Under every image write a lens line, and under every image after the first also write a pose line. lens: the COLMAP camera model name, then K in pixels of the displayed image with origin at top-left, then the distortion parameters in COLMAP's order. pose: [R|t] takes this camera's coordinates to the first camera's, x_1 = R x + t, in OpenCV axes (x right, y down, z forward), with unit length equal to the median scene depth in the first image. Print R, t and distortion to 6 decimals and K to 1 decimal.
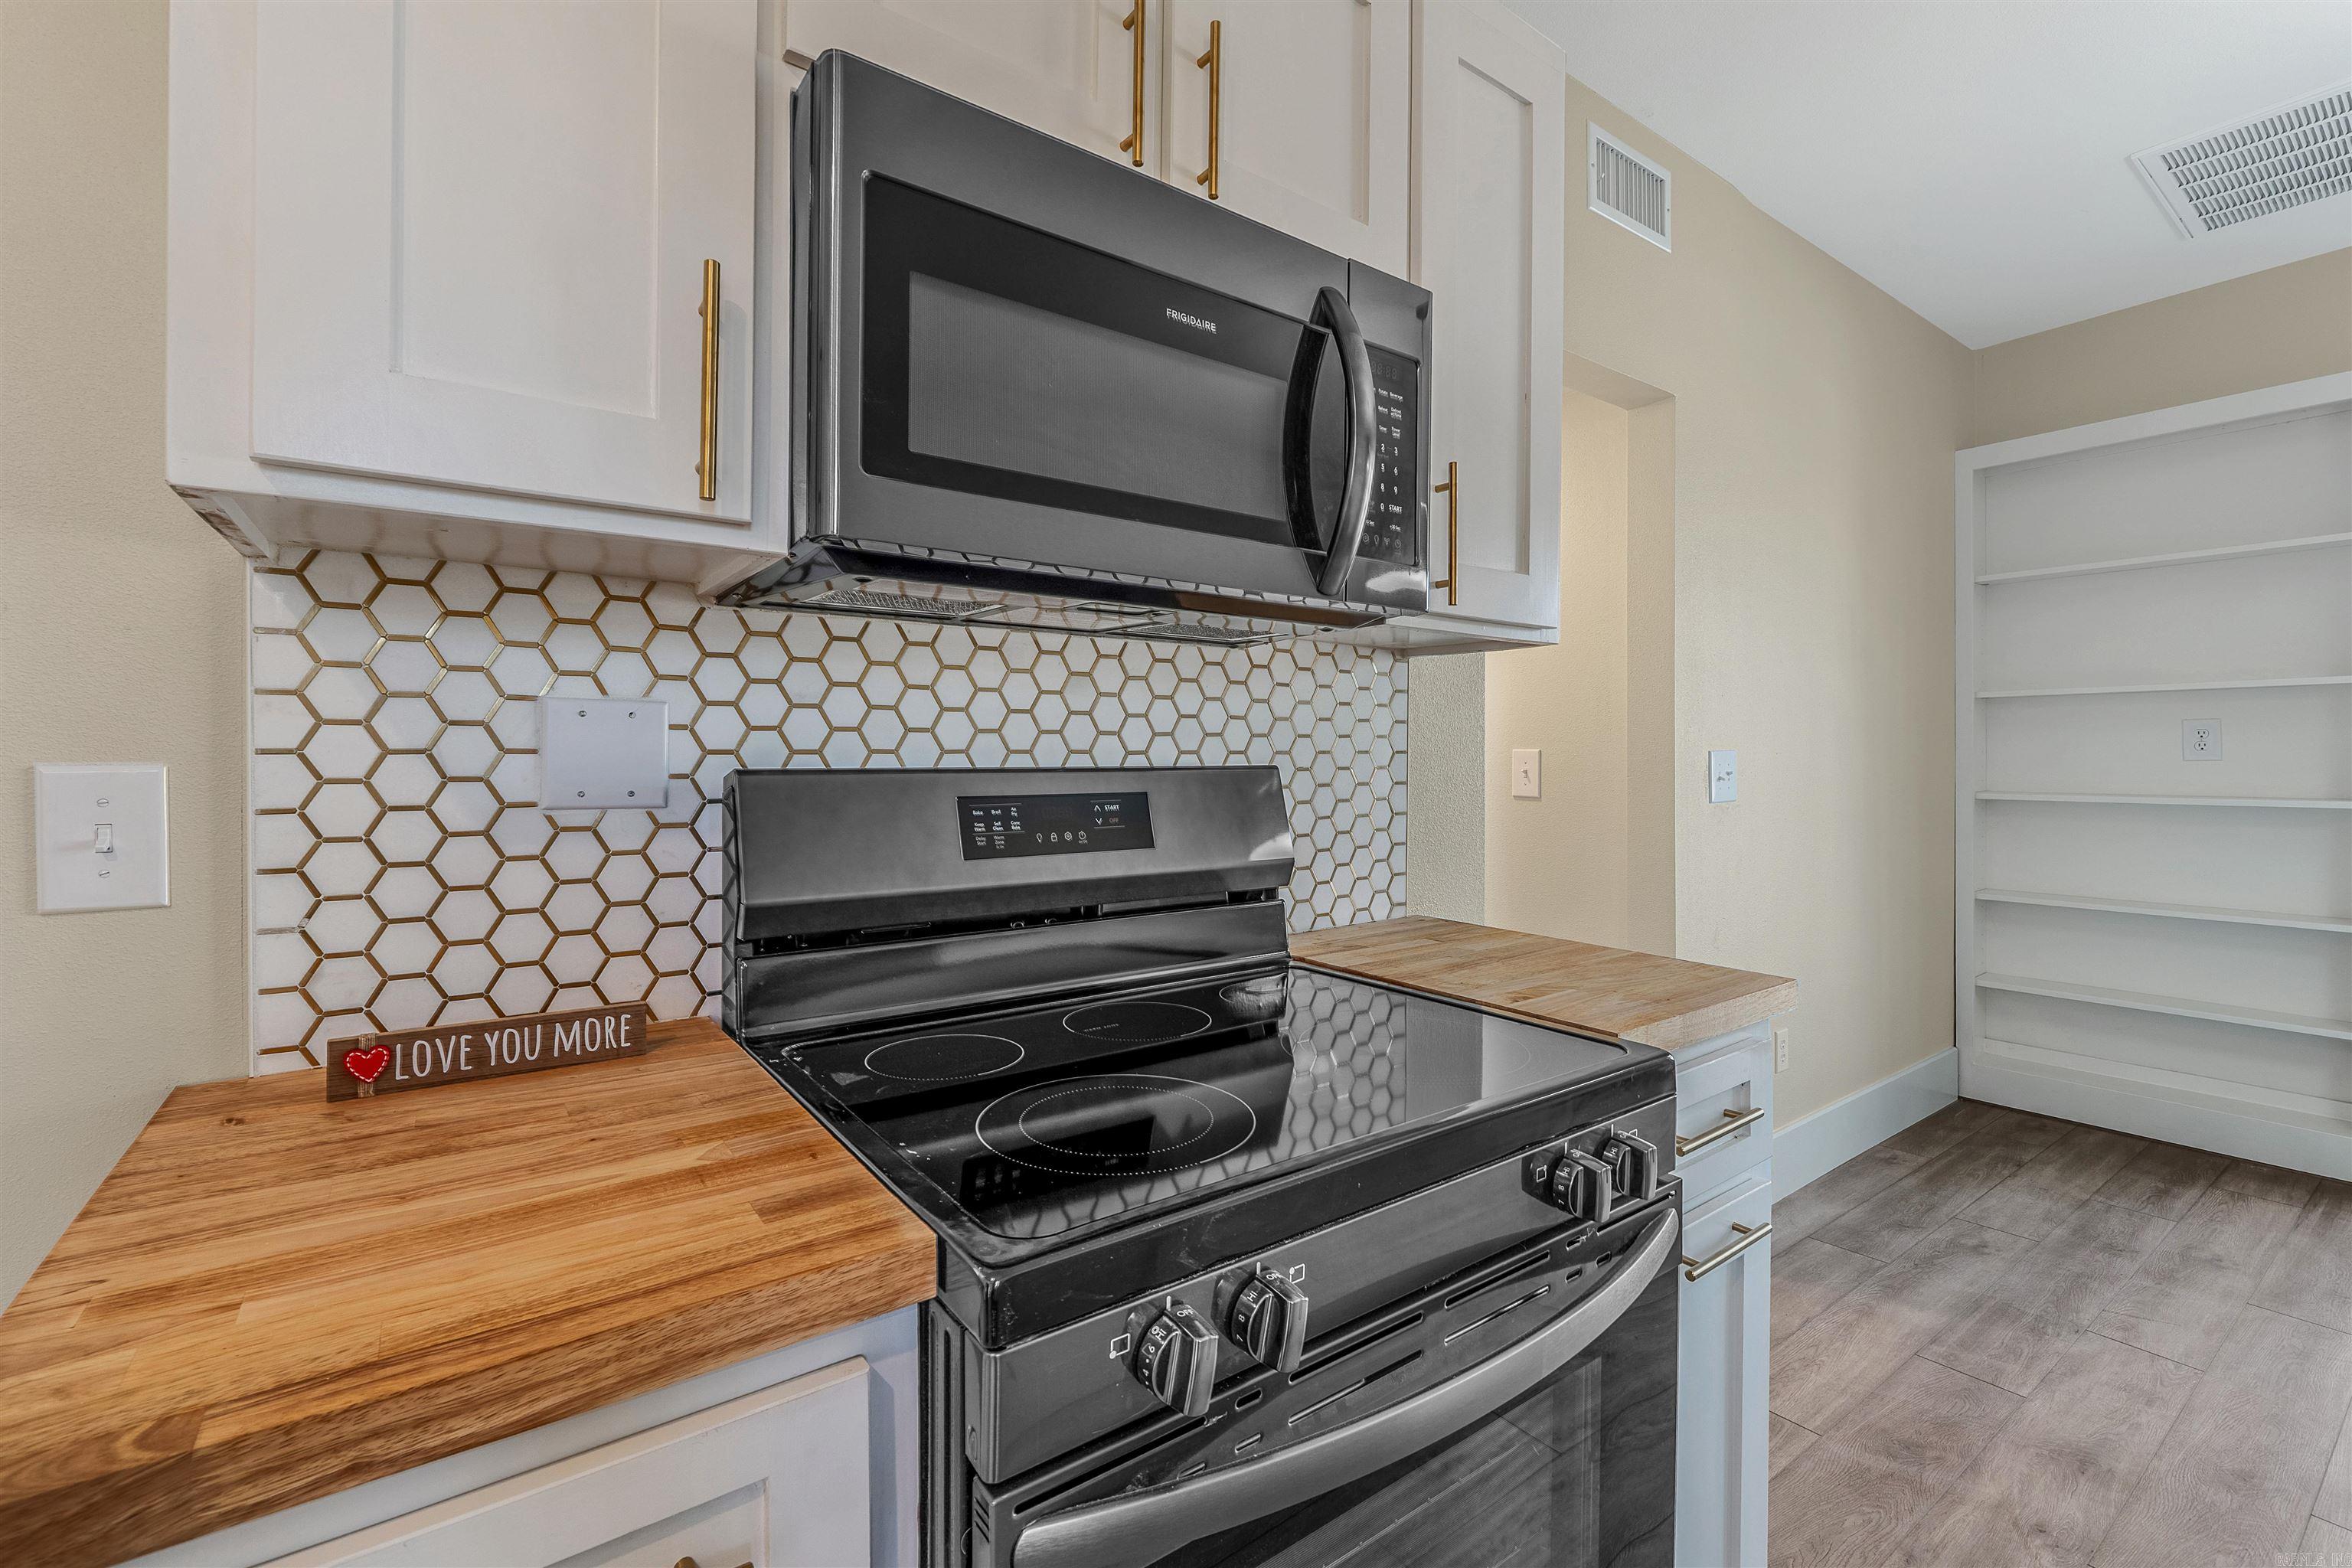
lens RADIAL K [[998.6, 0, 1164.5], [0, 998.6, 767.6], [0, 0, 1]] dist [-0.003620, -0.001588]
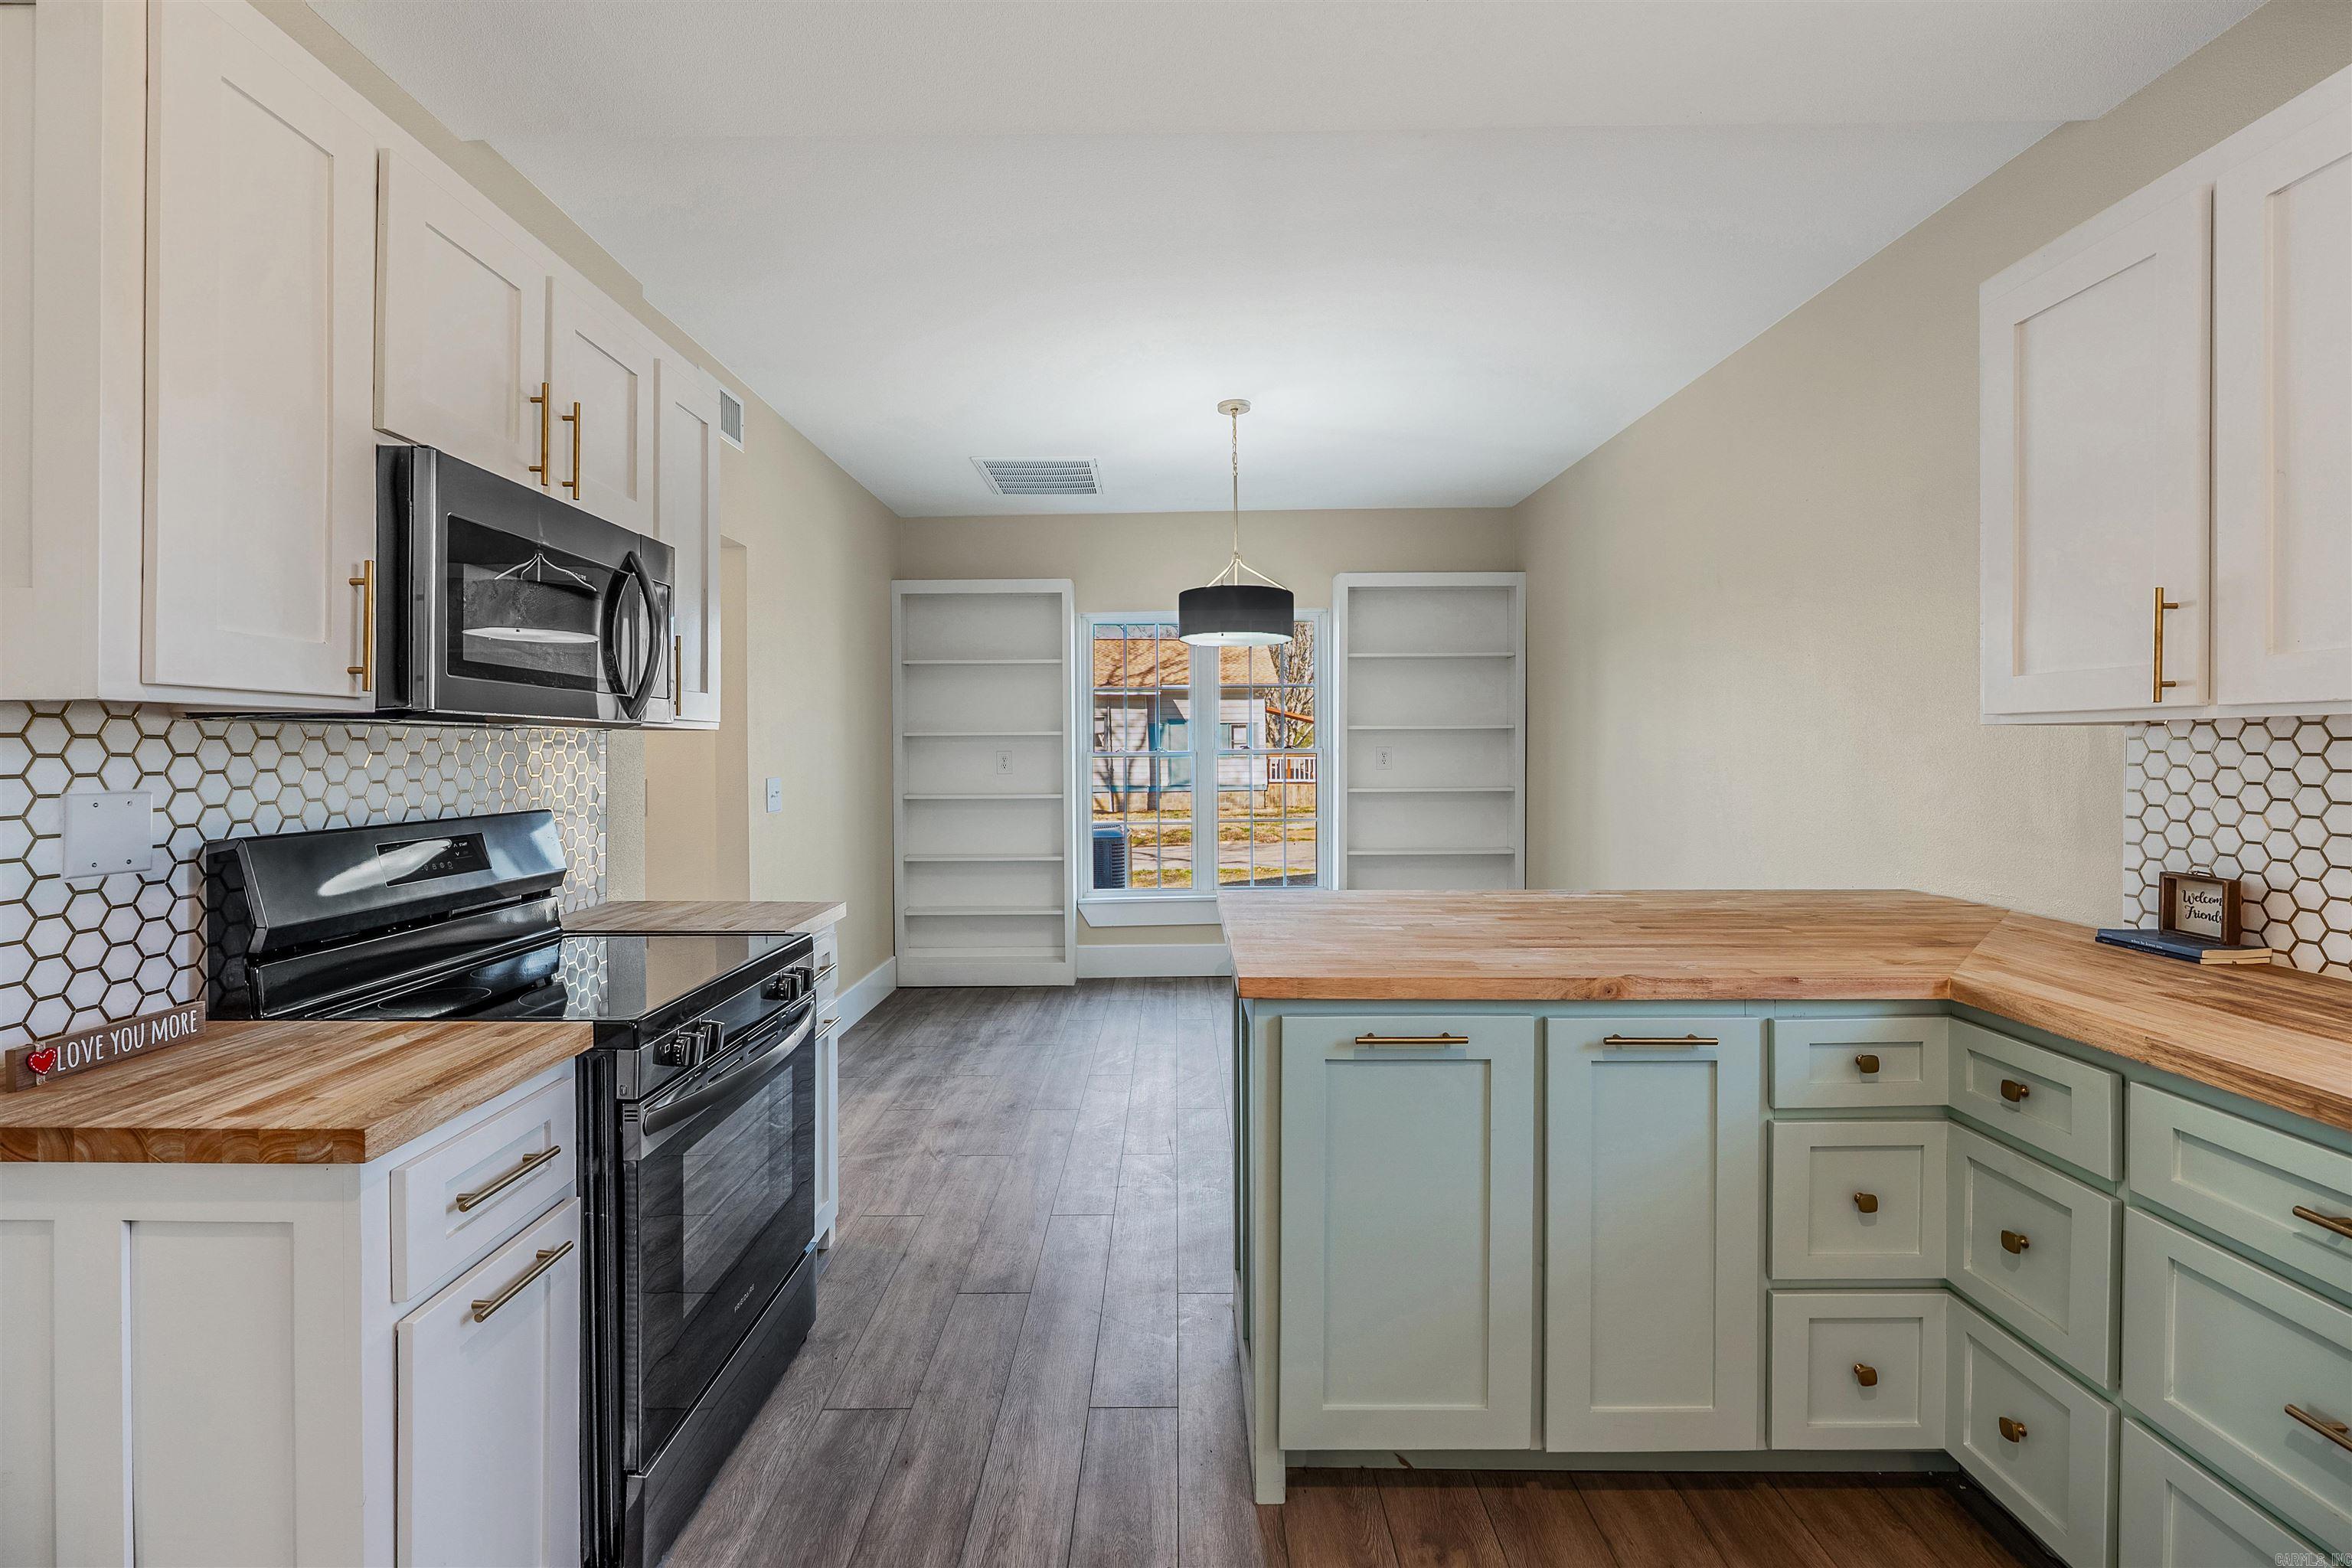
lens RADIAL K [[998.6, 0, 1177.0], [0, 998.6, 755.1], [0, 0, 1]] dist [-0.003620, -0.001588]
pose [[0.573677, -0.004169, 0.819071, -0.659402], [0.010565, 0.999942, -0.002309, -0.080334], [-0.819014, 0.009978, 0.573687, -0.750497]]
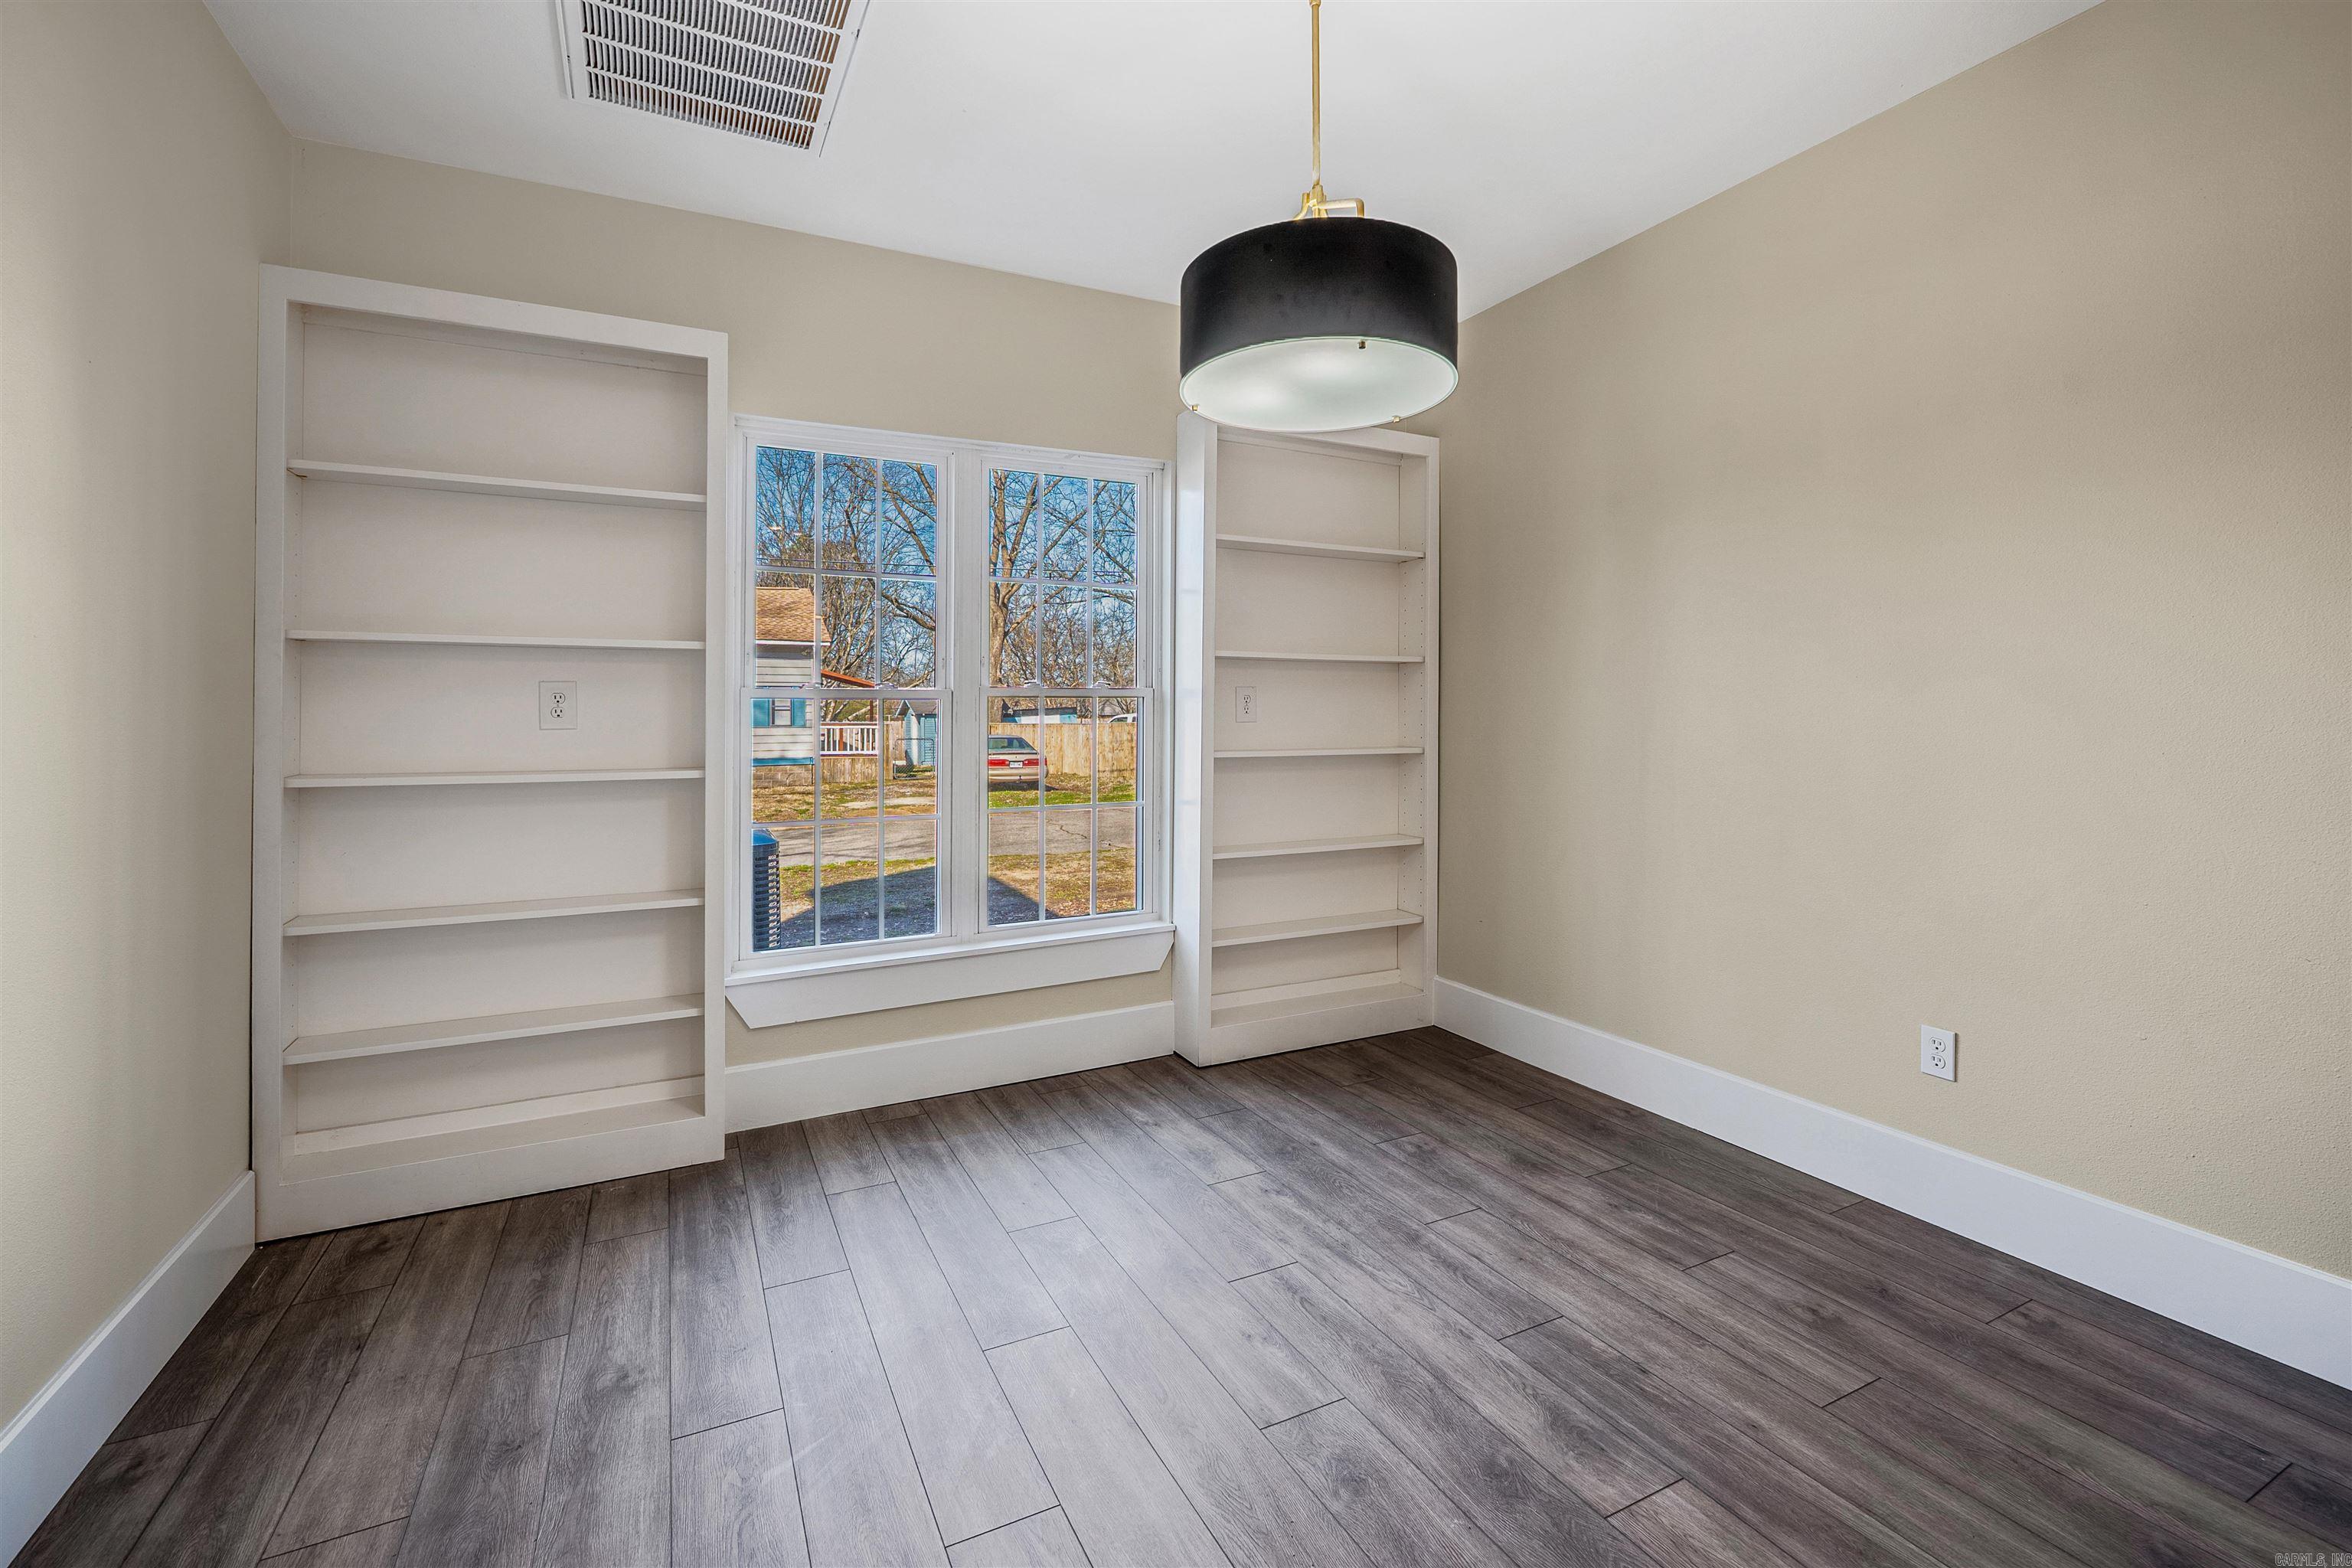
lens RADIAL K [[998.6, 0, 1168.7], [0, 998.6, 705.2], [0, 0, 1]] dist [-0.003620, -0.001588]
pose [[0.145488, 0.018855, 0.989180, 0.624101], [0.011235, 0.999722, -0.020708, -0.009823], [-0.989296, 0.014126, 0.145236, 0.822197]]
